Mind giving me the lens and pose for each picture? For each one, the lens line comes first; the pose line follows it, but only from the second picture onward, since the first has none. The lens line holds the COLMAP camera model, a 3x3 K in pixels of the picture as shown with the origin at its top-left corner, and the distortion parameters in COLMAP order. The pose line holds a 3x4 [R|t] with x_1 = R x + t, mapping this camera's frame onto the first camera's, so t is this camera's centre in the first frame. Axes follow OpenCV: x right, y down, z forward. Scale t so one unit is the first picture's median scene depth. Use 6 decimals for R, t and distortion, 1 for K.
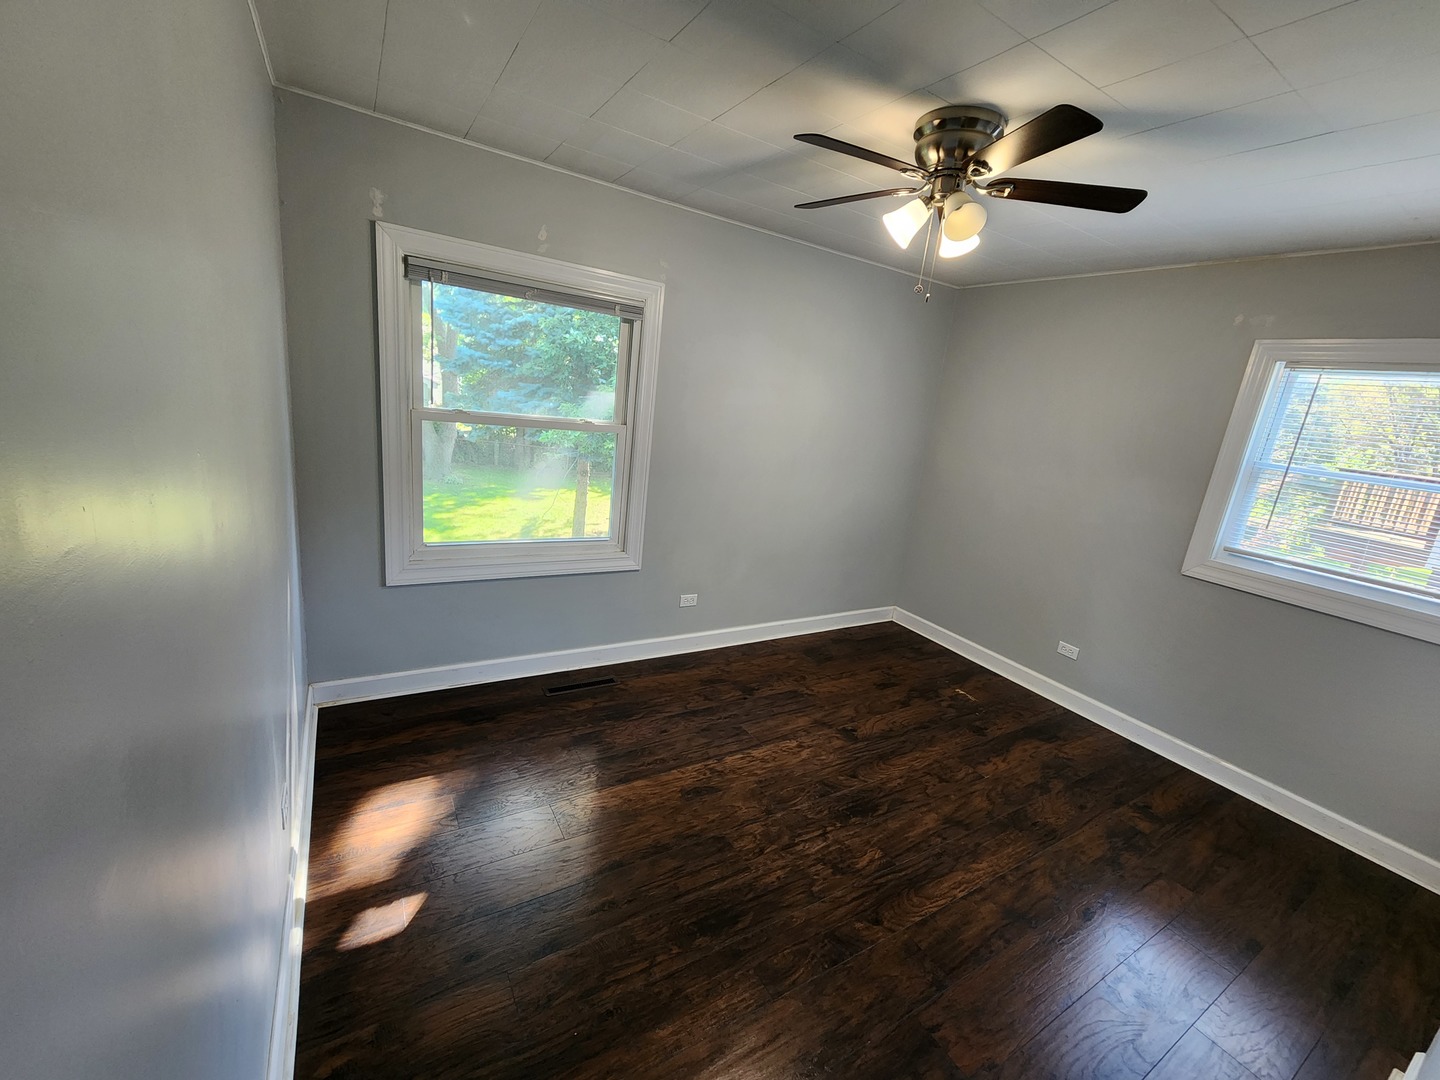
lens RADIAL K [[589.6, 0, 719.9], [0, 589.6, 541.9], [0, 0, 1]] dist [0.001349, -0.000005]
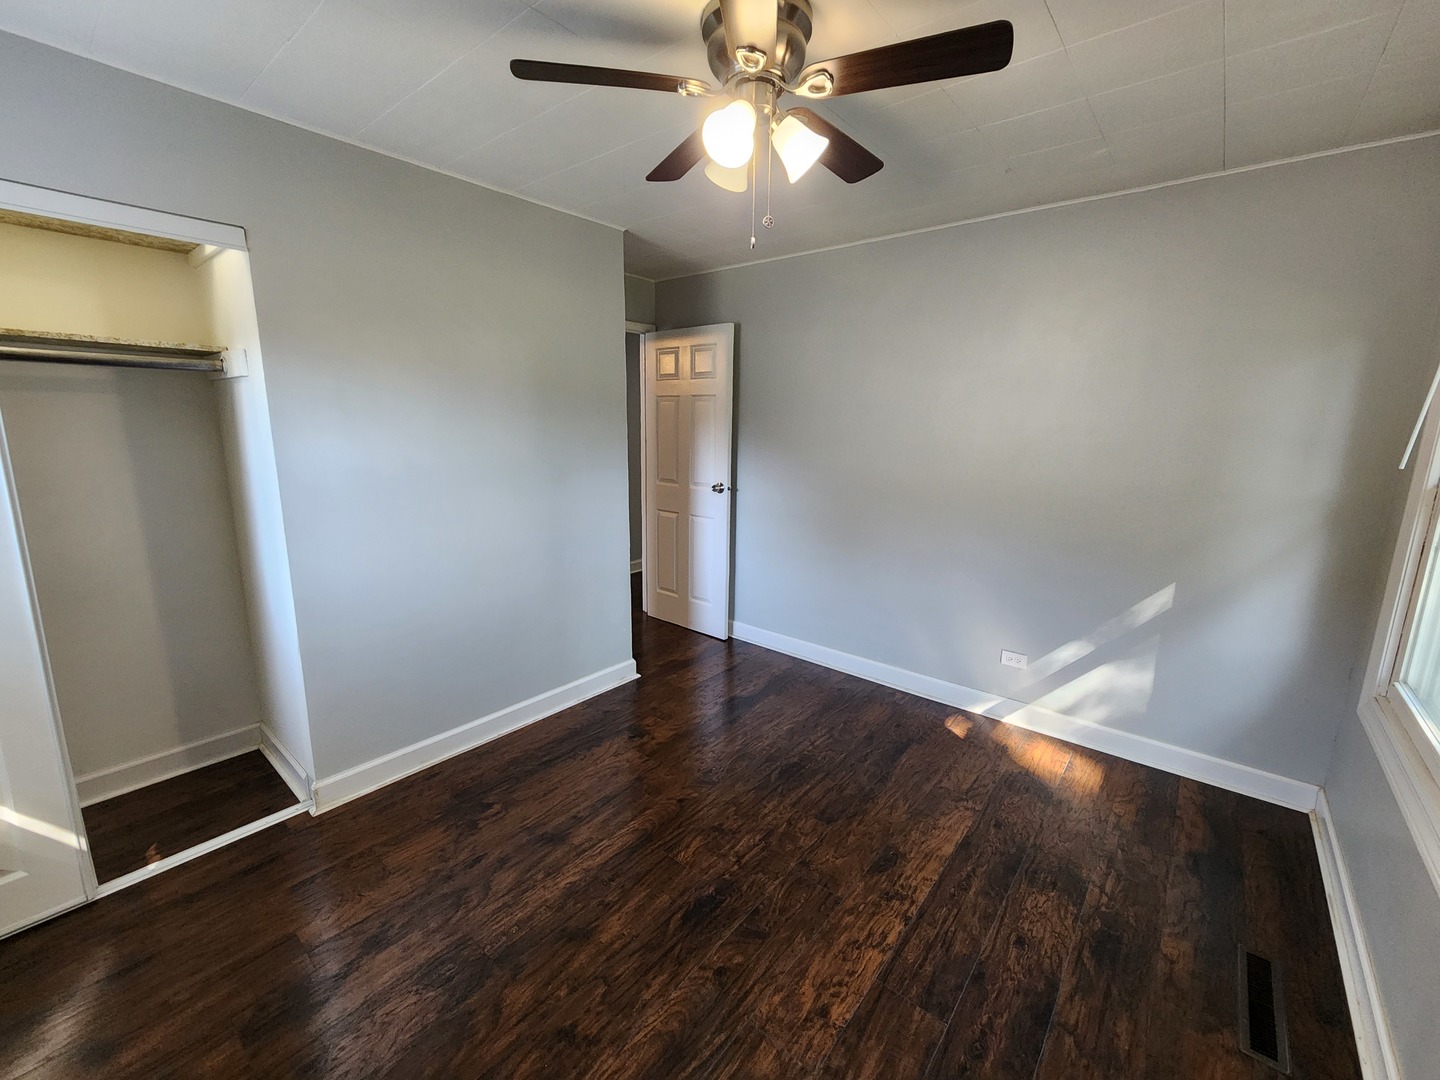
lens RADIAL K [[589.6, 0, 721.5], [0, 589.6, 533.3], [0, 0, 1]] dist [0.001349, -0.000005]
pose [[-0.936863, -0.060420, -0.344437, 0.532943], [-0.198275, 0.903114, 0.380883, -0.294669], [0.288054, 0.425129, -0.858074, 1.520147]]
